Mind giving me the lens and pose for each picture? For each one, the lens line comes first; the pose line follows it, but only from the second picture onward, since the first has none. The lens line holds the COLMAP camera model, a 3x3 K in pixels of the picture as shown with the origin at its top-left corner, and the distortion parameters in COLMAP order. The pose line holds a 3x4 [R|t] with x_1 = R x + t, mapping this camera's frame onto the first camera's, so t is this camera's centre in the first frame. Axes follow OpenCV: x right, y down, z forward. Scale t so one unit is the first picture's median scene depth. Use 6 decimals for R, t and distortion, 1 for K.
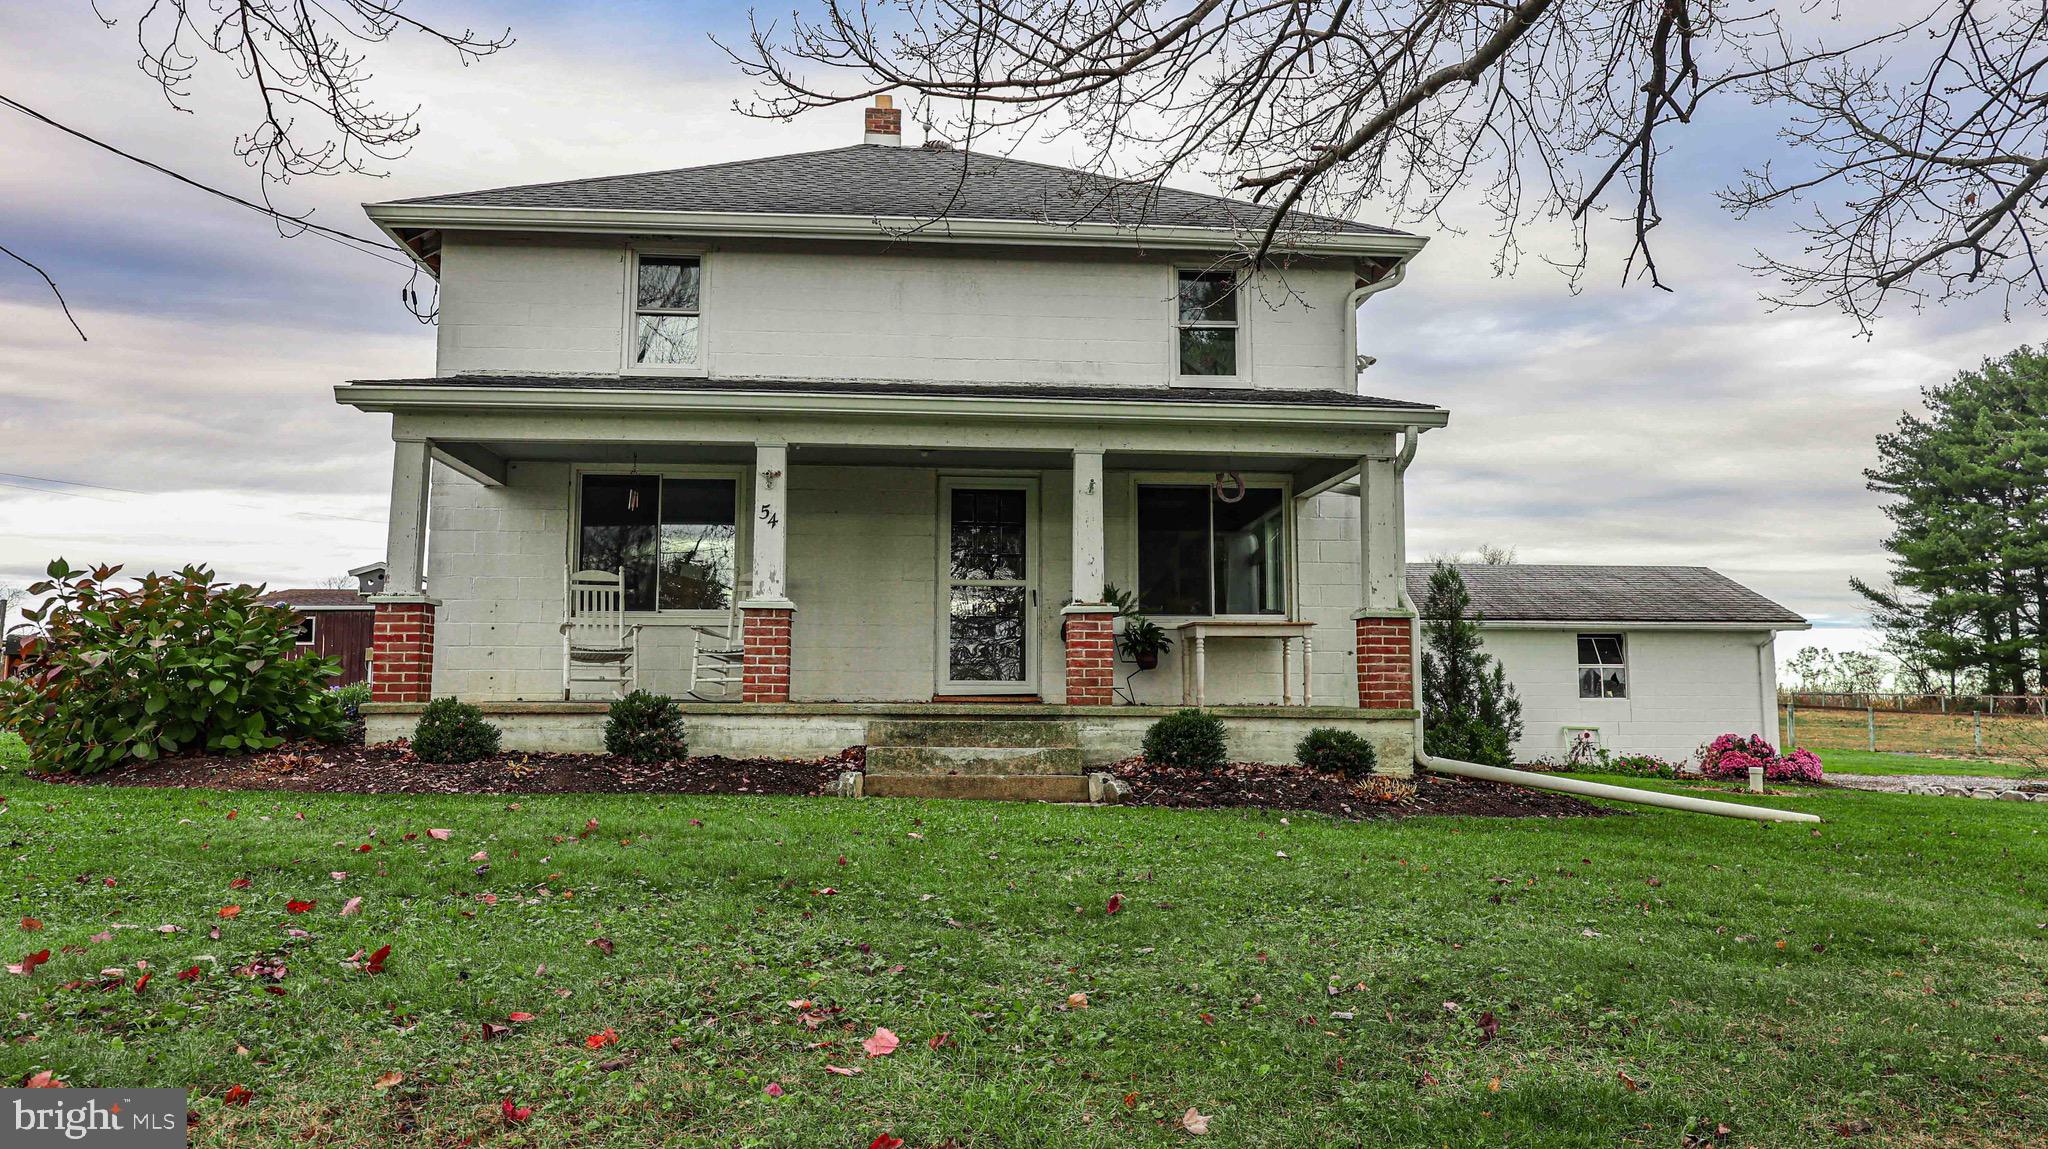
lens RADIAL K [[1467.0, 0, 1022.1], [0, 1467.0, 572.6], [0, 0, 1]] dist [0.008179, 0.001883]
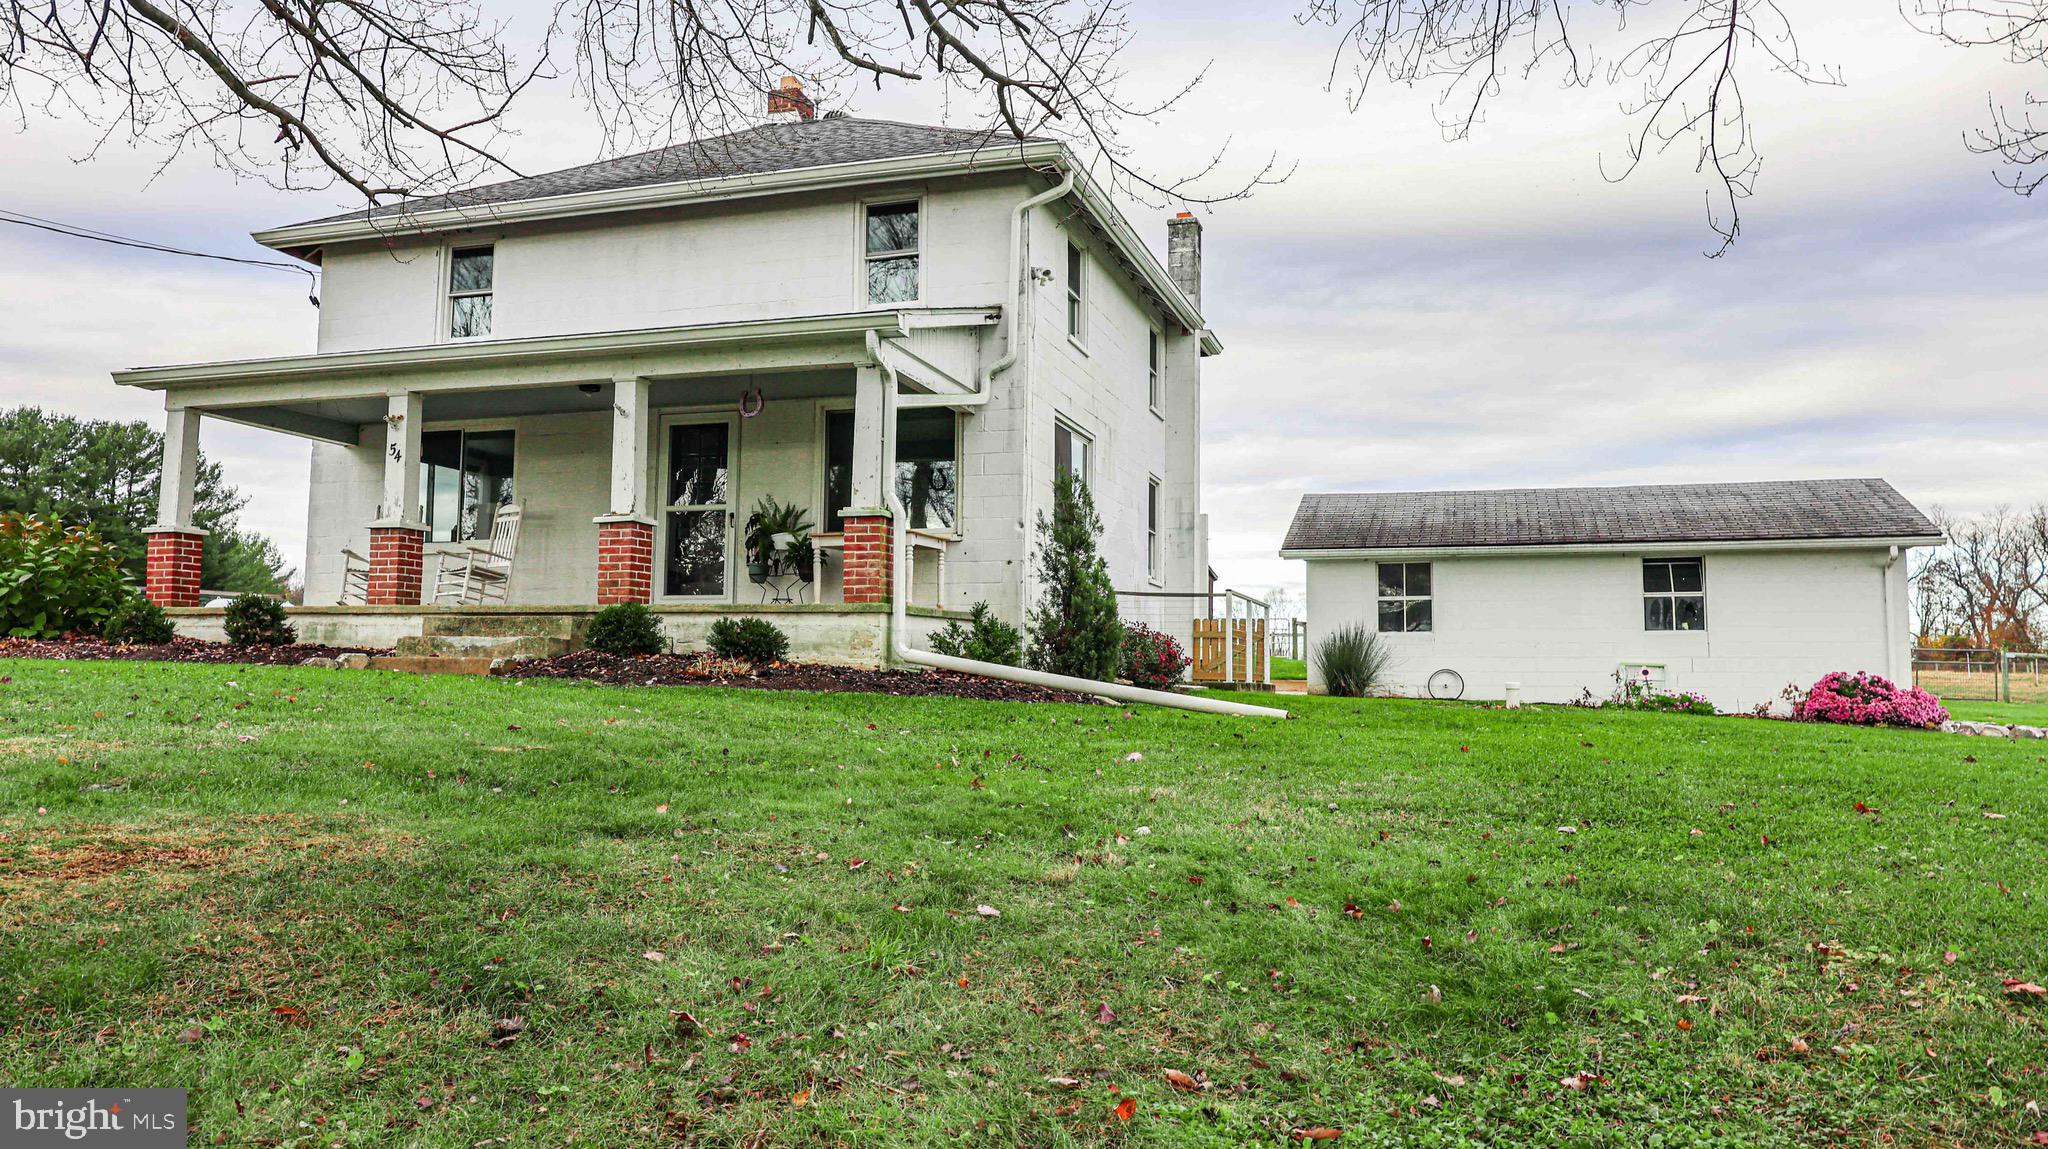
lens RADIAL K [[1467.0, 0, 1016.3], [0, 1467.0, 572.2], [0, 0, 1]] dist [0.008179, 0.001883]
pose [[0.918971, -0.024561, -0.393559, 0.647582], [0.029727, 0.999533, 0.007035, 0.056176], [0.393203, -0.018164, 0.919272, 0.068610]]
